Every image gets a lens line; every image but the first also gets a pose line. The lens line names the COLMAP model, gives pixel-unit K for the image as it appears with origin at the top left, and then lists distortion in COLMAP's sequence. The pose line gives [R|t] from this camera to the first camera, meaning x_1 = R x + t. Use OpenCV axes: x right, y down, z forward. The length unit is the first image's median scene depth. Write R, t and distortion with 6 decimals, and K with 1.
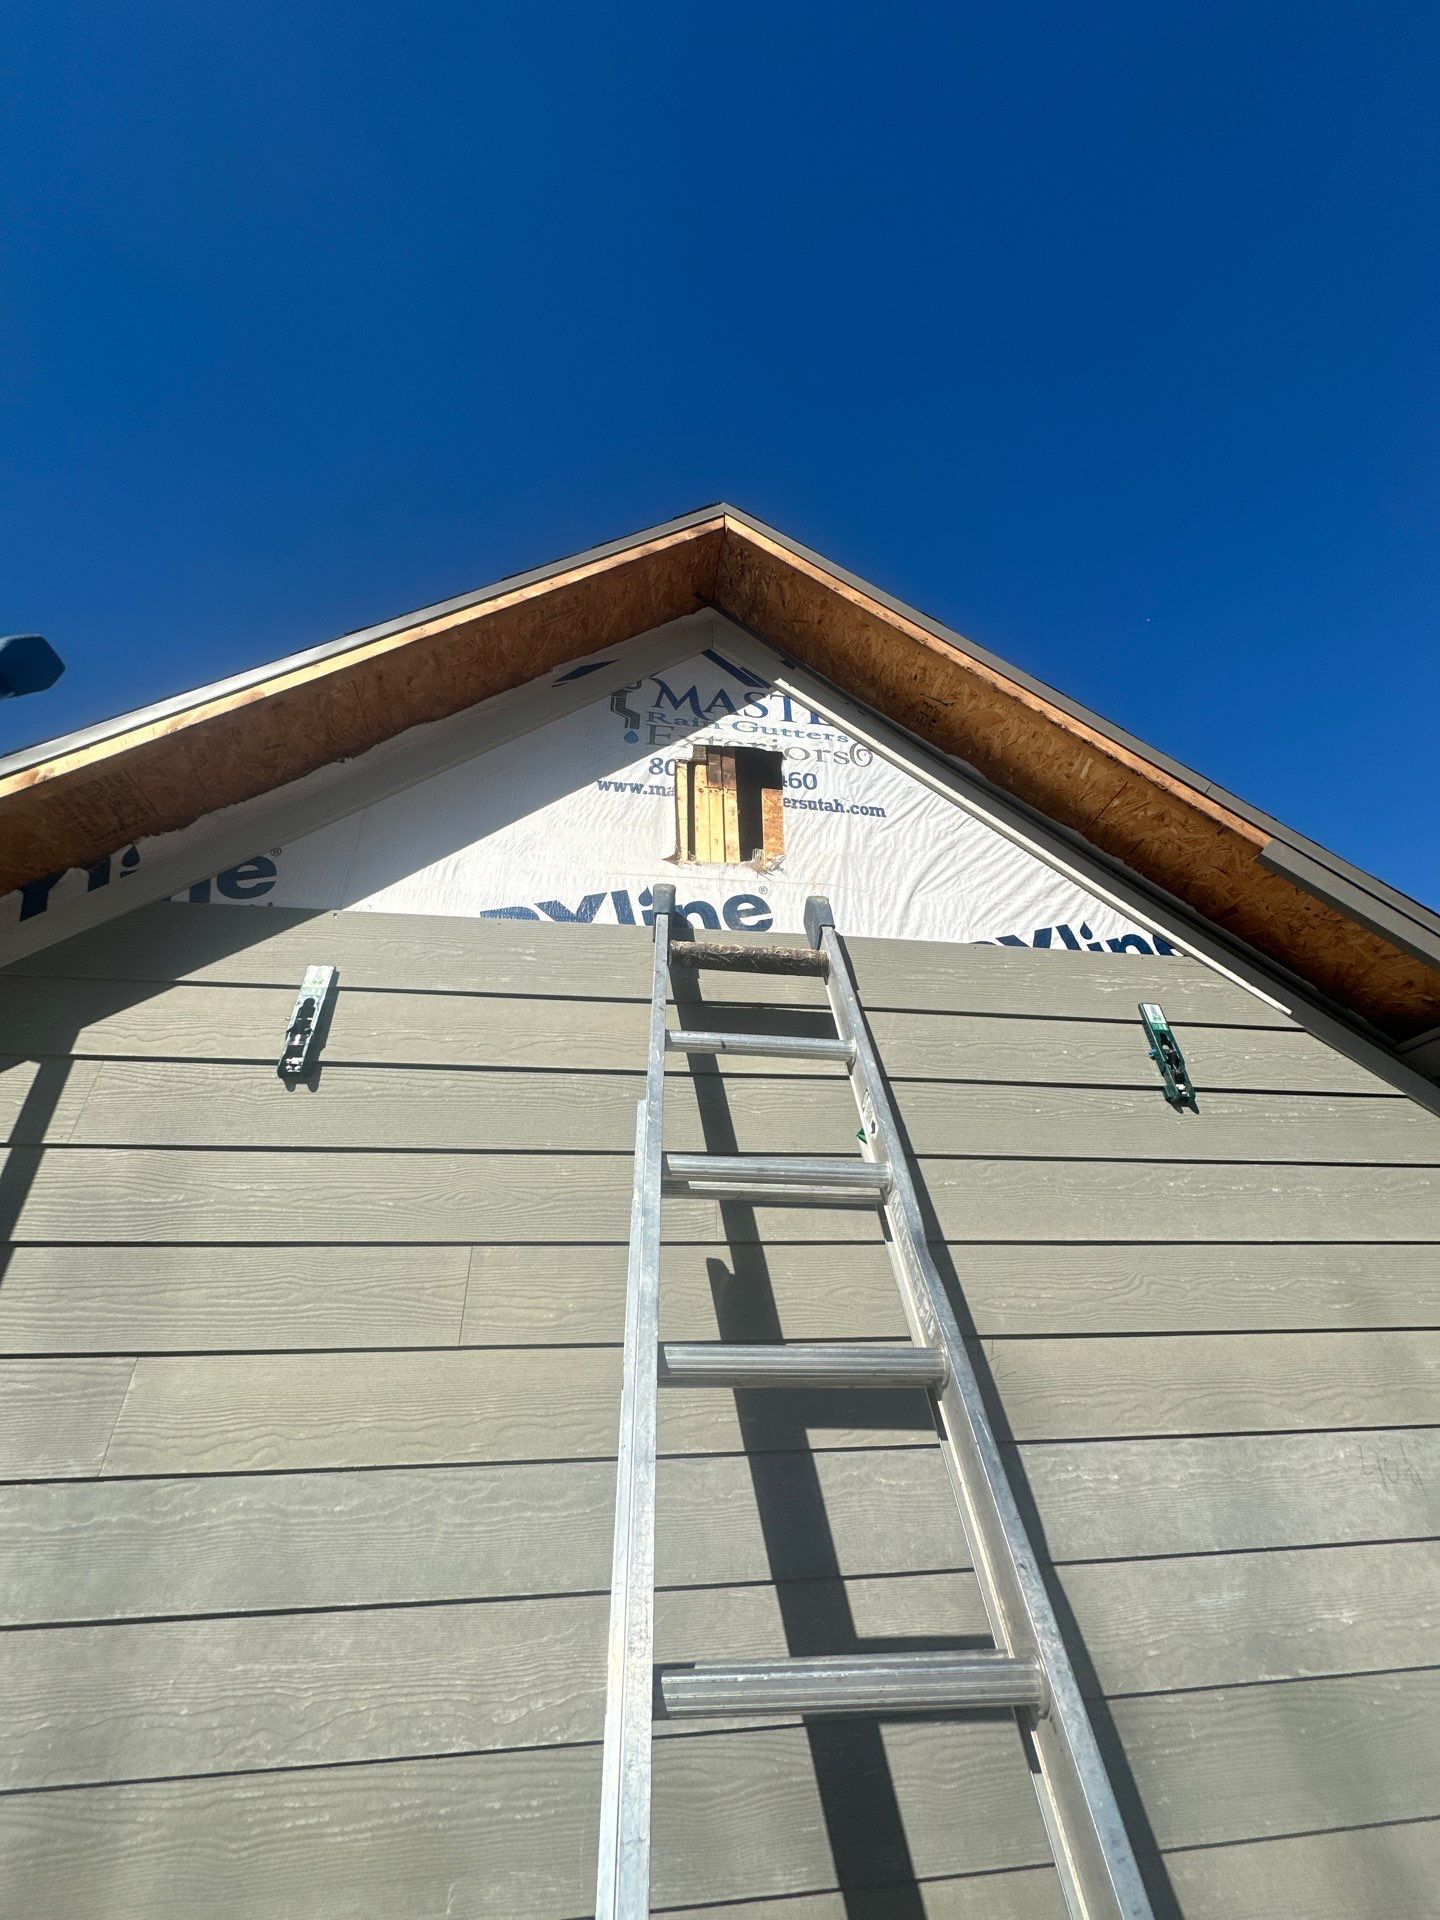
lens RADIAL K [[767.5, 0, 715.4], [0, 767.5, 956.7], [0, 0, 1]] dist [-0.007958, 0.001224]
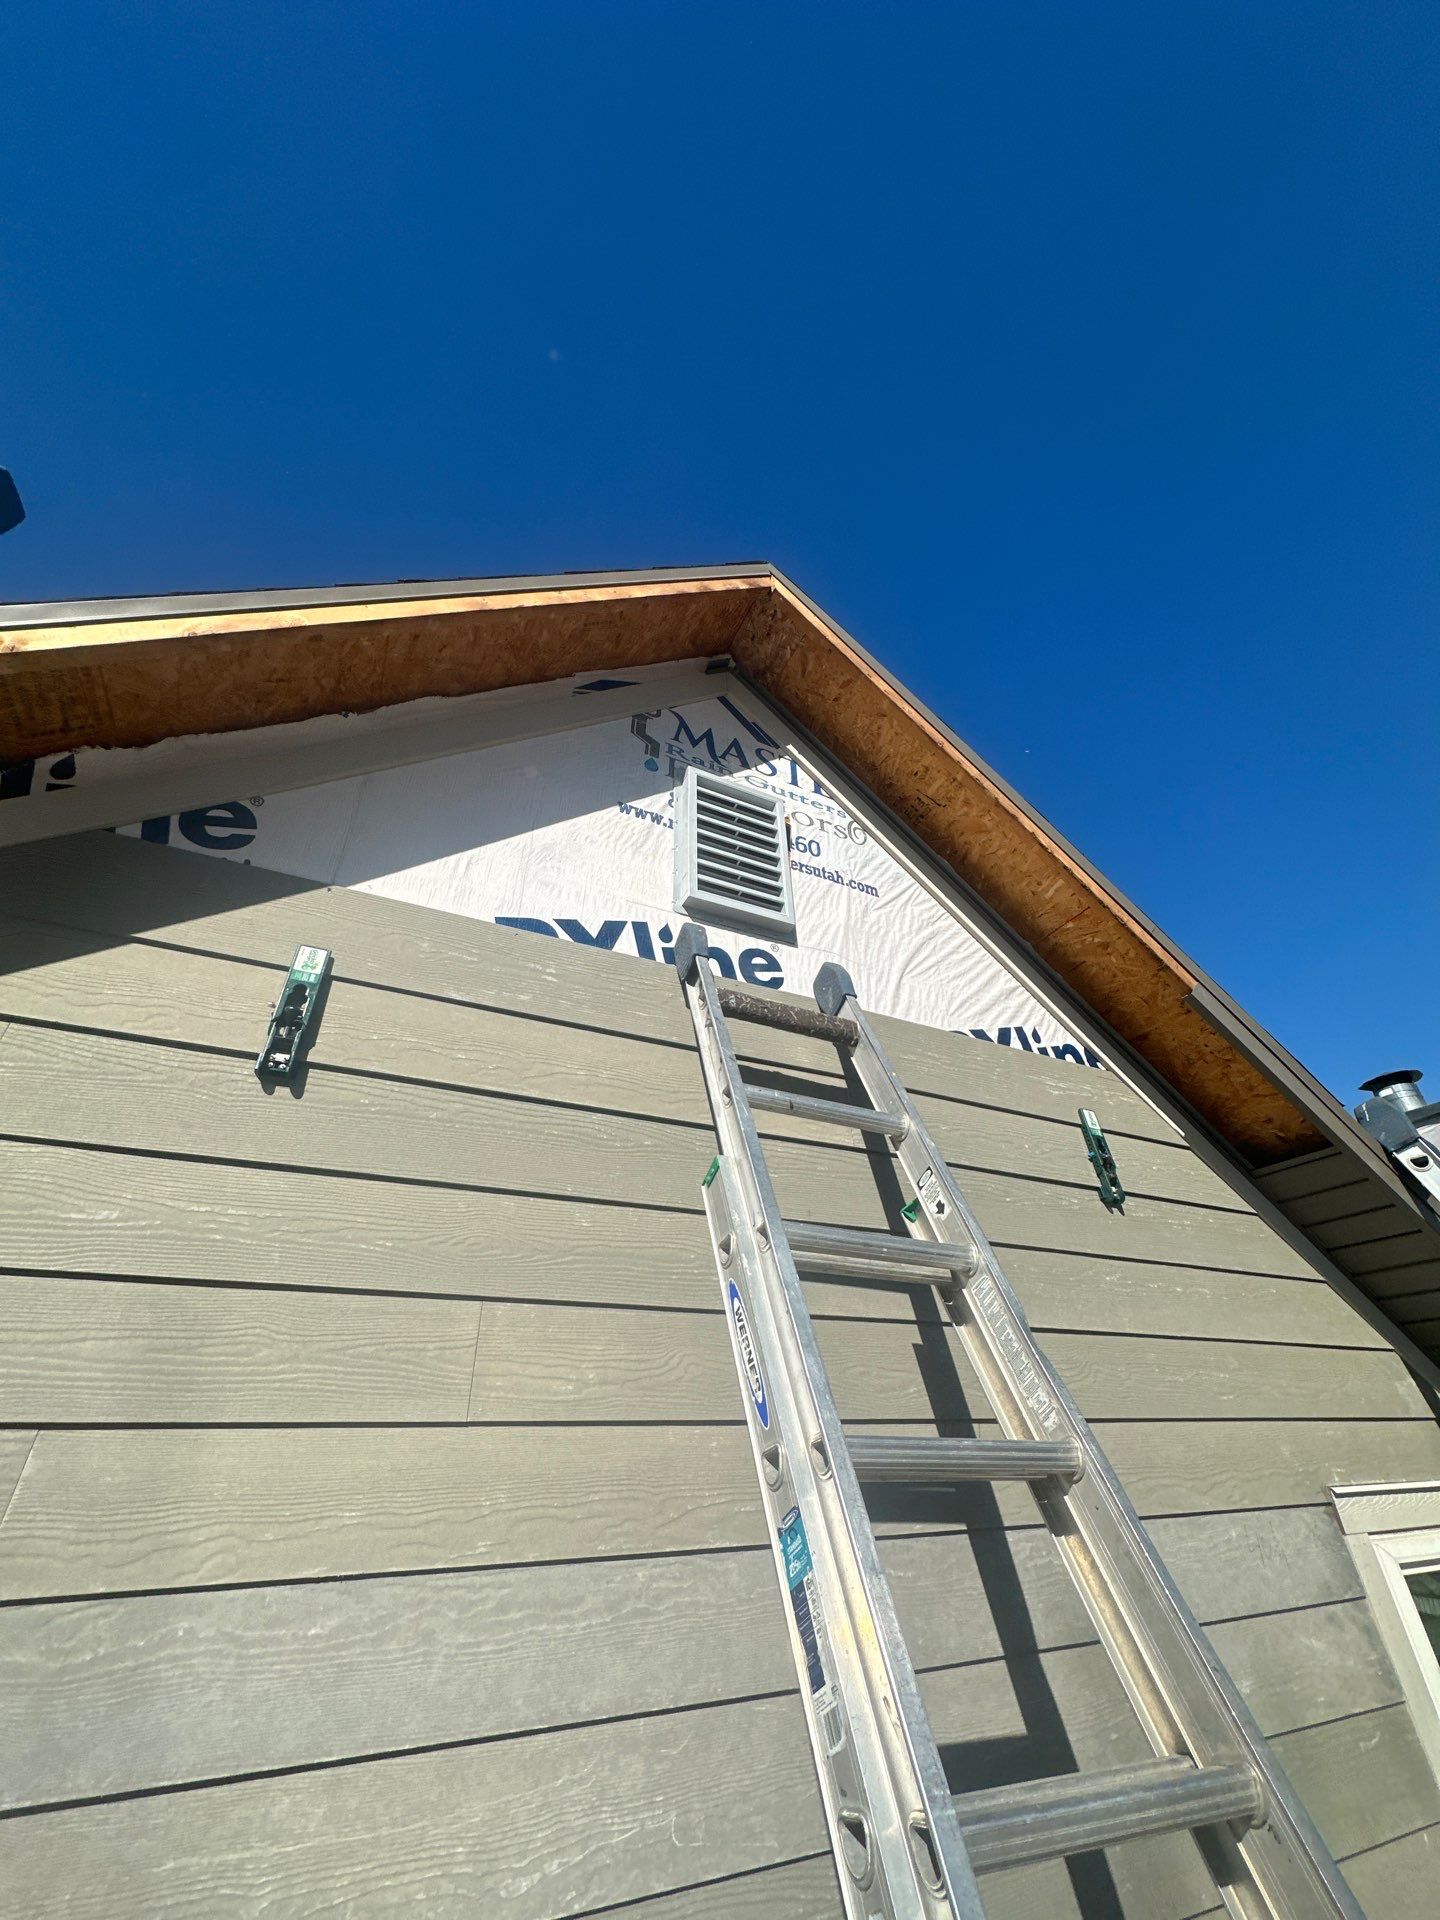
lens RADIAL K [[767.5, 0, 715.4], [0, 767.5, 956.7], [0, 0, 1]] dist [-0.007958, 0.001224]
pose [[0.951532, 0.174227, 0.253440, -0.320445], [-0.159751, 0.984167, -0.076783, 0.016965], [-0.262804, 0.032574, 0.964299, 0.075471]]
